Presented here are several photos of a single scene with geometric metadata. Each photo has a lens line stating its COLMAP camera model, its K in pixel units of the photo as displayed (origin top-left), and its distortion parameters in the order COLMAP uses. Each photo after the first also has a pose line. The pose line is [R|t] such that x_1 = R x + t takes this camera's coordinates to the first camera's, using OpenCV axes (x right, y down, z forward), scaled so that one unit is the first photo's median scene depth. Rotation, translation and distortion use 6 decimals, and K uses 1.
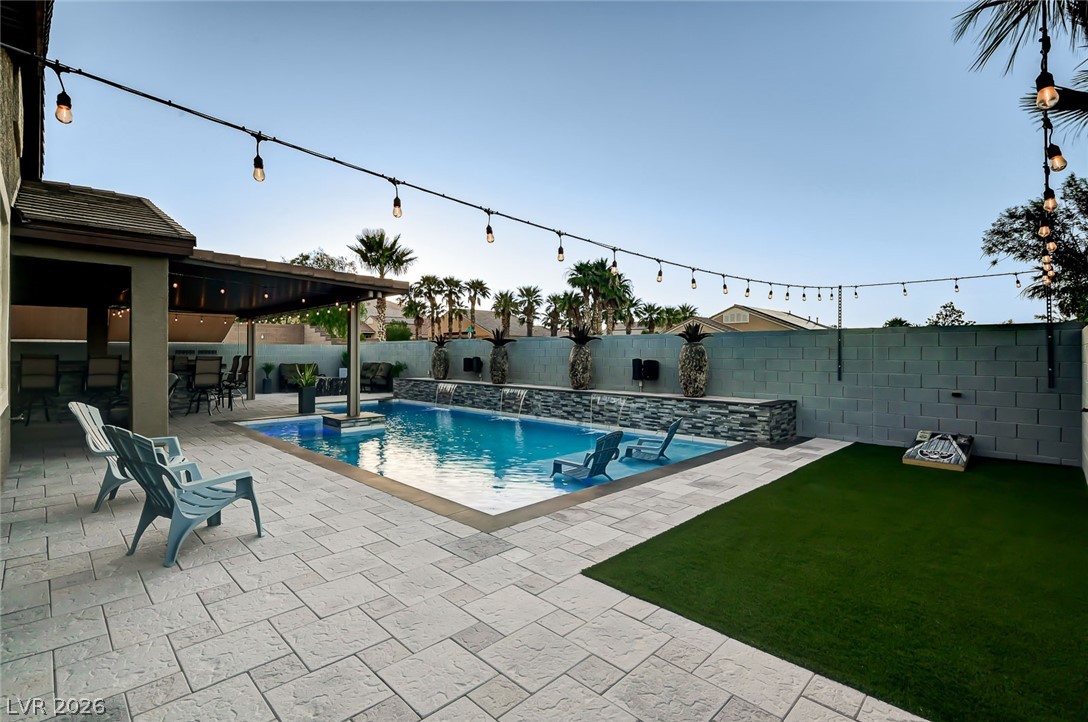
lens RADIAL K [[504.8, 0, 544.1], [0, 504.8, 357.2], [0, 0, 1]] dist [-0.002131, -0.000261]
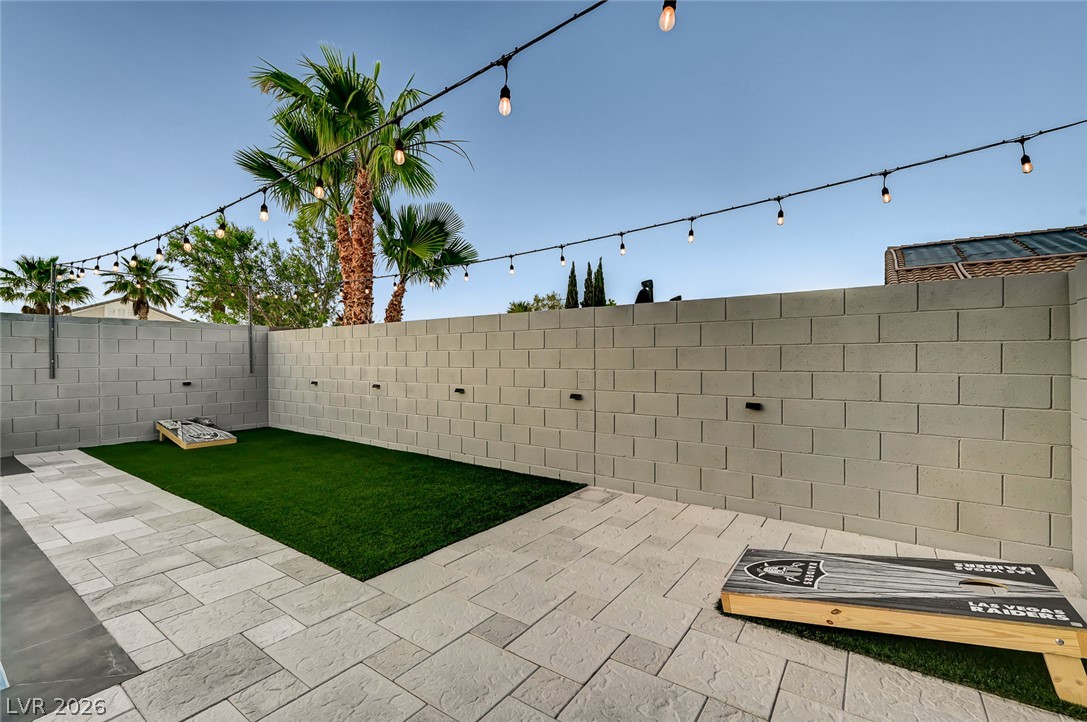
lens RADIAL K [[467.4, 0, 548.5], [0, 467.4, 360.0], [0, 0, 1]] dist [0.000209, 0.000385]
pose [[-0.158910, -0.005491, 0.987278, -0.568837], [0.011980, 0.999900, 0.007490, 0.038165], [-0.987220, 0.013018, -0.158828, 0.609092]]
